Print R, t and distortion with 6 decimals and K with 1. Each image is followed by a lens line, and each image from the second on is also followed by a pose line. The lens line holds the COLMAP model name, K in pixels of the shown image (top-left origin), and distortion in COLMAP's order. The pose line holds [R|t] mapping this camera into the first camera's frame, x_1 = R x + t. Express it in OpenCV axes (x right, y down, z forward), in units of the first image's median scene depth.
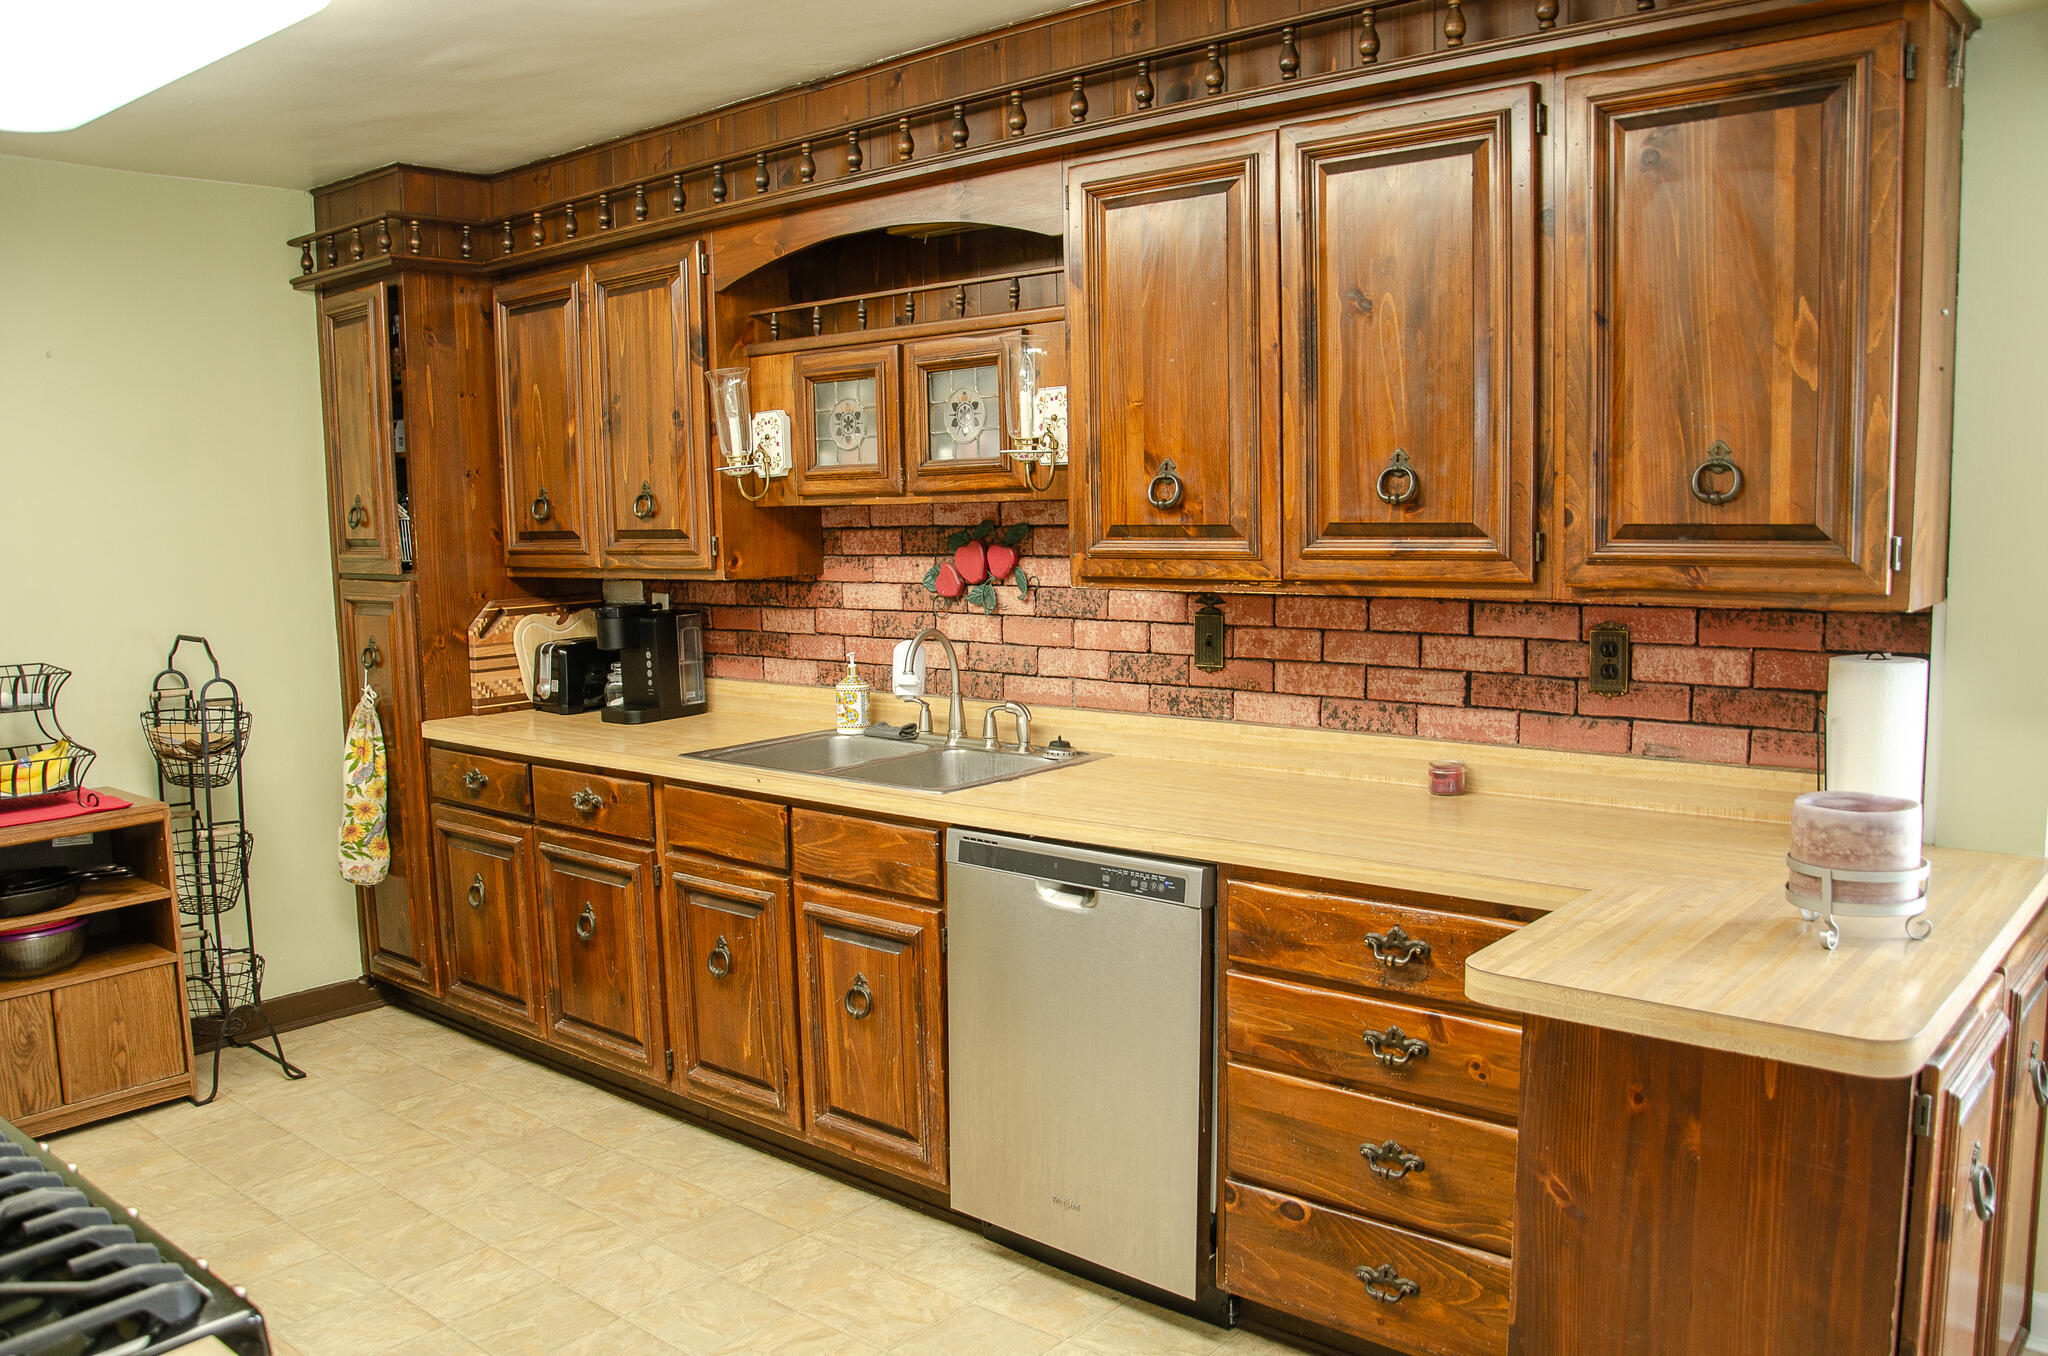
lens RADIAL K [[1621.4, 0, 1036.6], [0, 1621.4, 680.9], [0, 0, 1]] dist [-0.118114, 0.036021]
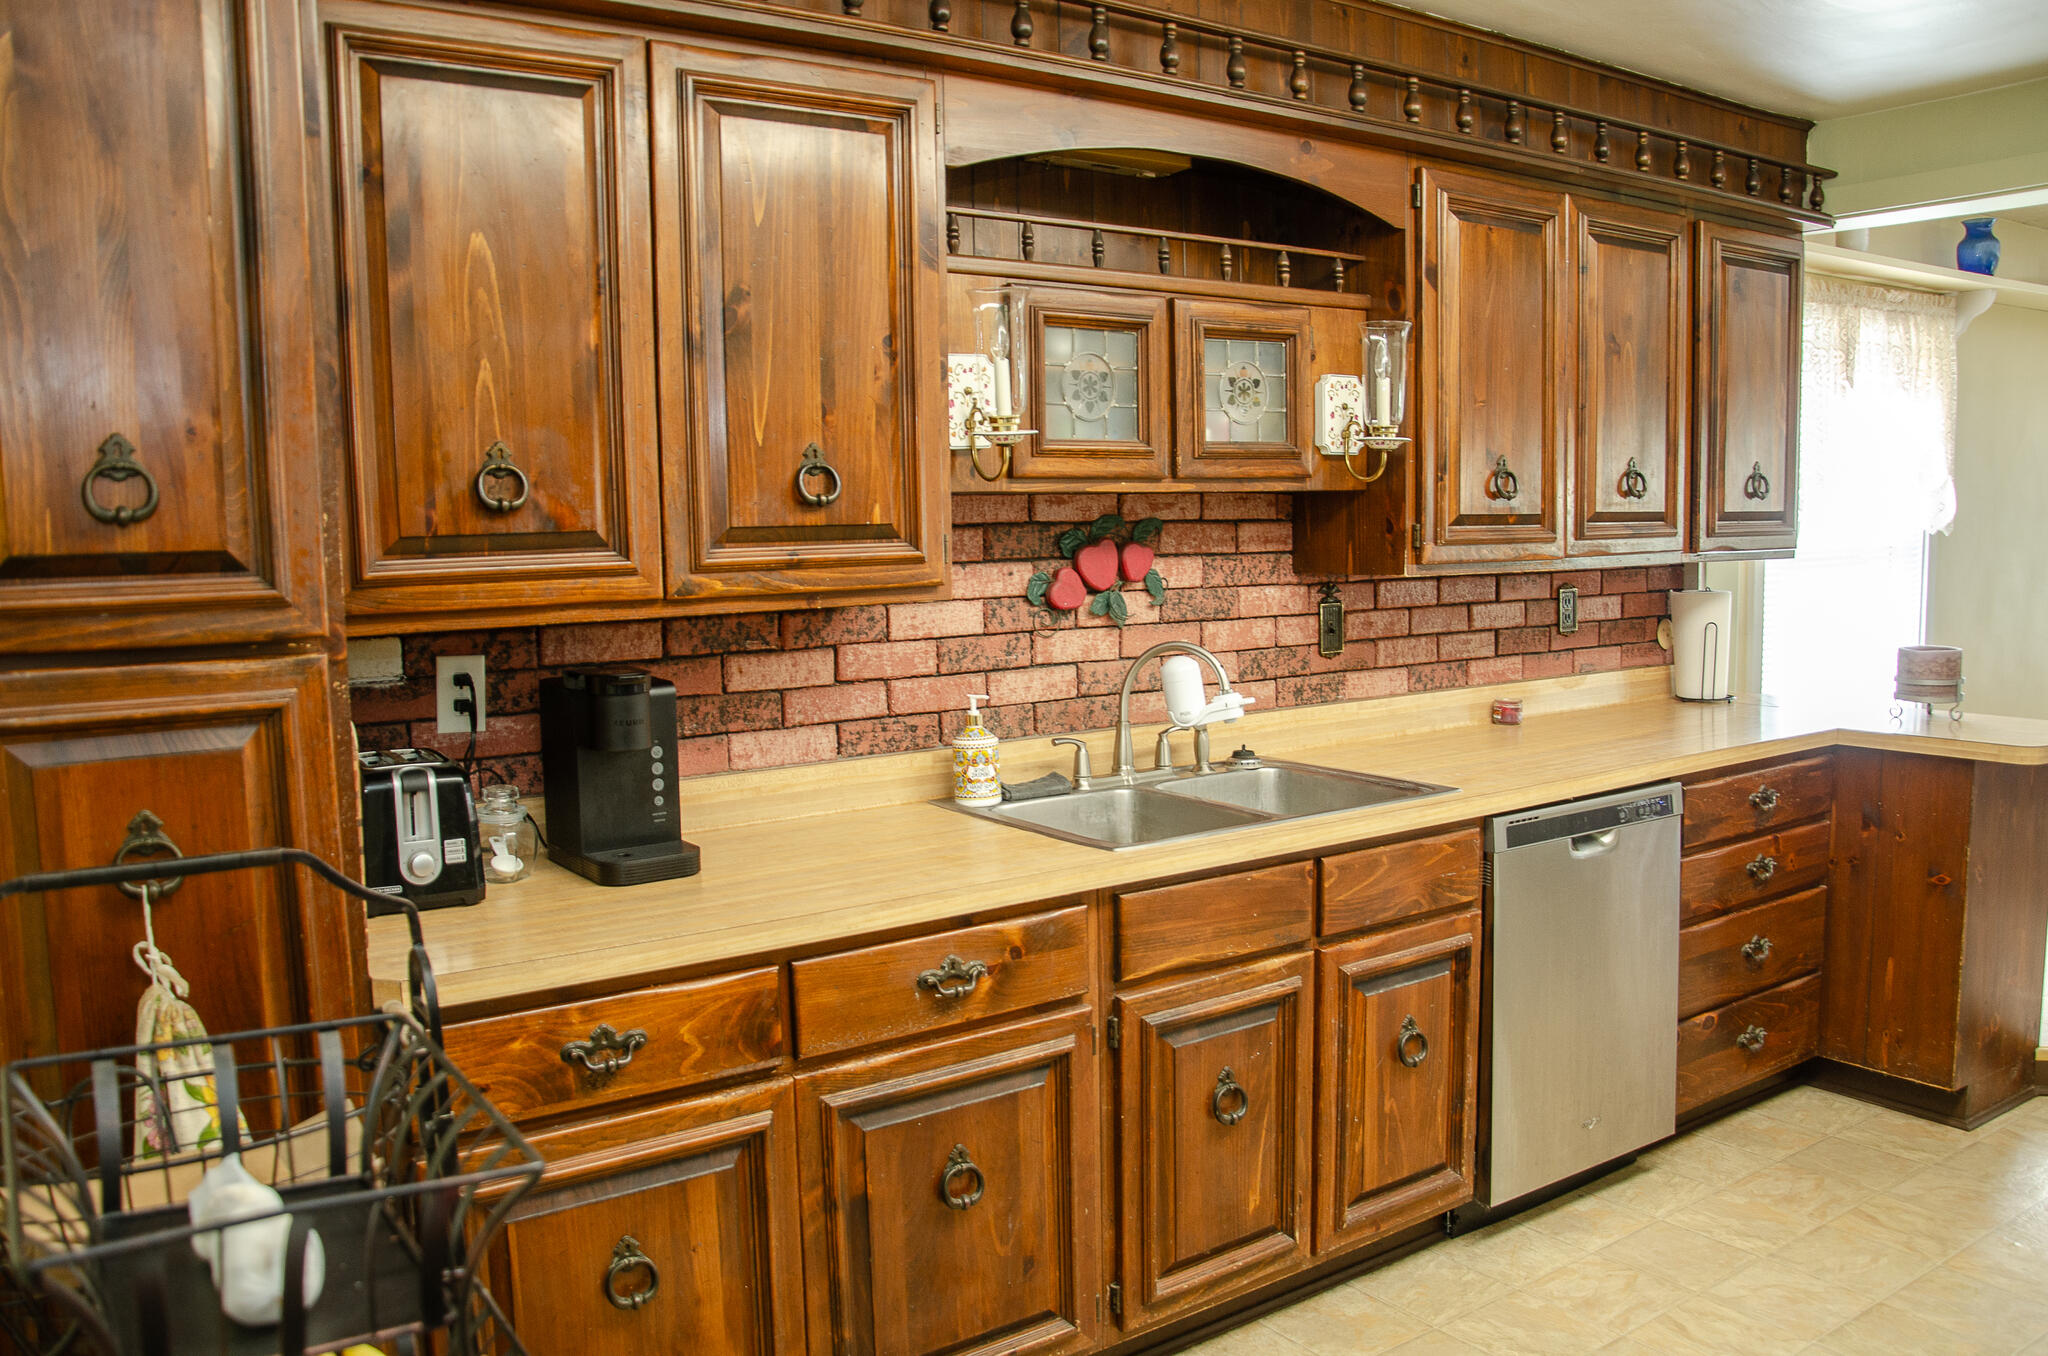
lens RADIAL K [[1621.4, 0, 1041.8], [0, 1621.4, 682.6], [0, 0, 1]] dist [-0.118114, 0.036021]
pose [[0.236131, -0.086454, 0.967868, -0.892509], [0.116830, 0.991335, 0.060047, -0.069373], [-0.964672, 0.098897, 0.244185, 0.861492]]
